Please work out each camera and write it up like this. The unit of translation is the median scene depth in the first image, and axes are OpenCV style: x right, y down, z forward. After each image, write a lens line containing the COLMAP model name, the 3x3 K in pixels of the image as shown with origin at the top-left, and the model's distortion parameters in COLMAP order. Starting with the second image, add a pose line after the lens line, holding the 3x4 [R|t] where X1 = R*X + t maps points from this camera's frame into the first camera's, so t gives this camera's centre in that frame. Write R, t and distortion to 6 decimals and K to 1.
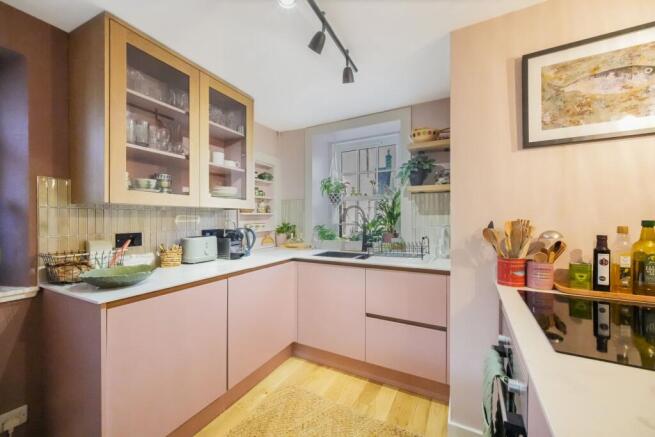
lens RADIAL K [[262.2, 0, 327.5], [0, 262.2, 218.5], [0, 0, 1]] dist [-0.001436, -0.000142]
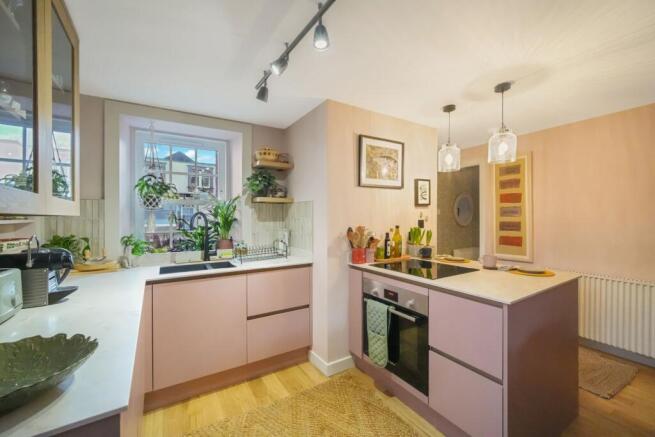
lens RADIAL K [[262.2, 0, 327.5], [0, 262.2, 218.5], [0, 0, 1]] dist [-0.001436, -0.000142]
pose [[0.491217, -0.001681, 0.871036, -0.615235], [0.003422, 0.999994, 0.000000, -0.031750], [-0.871031, 0.002981, 0.491220, 0.208880]]
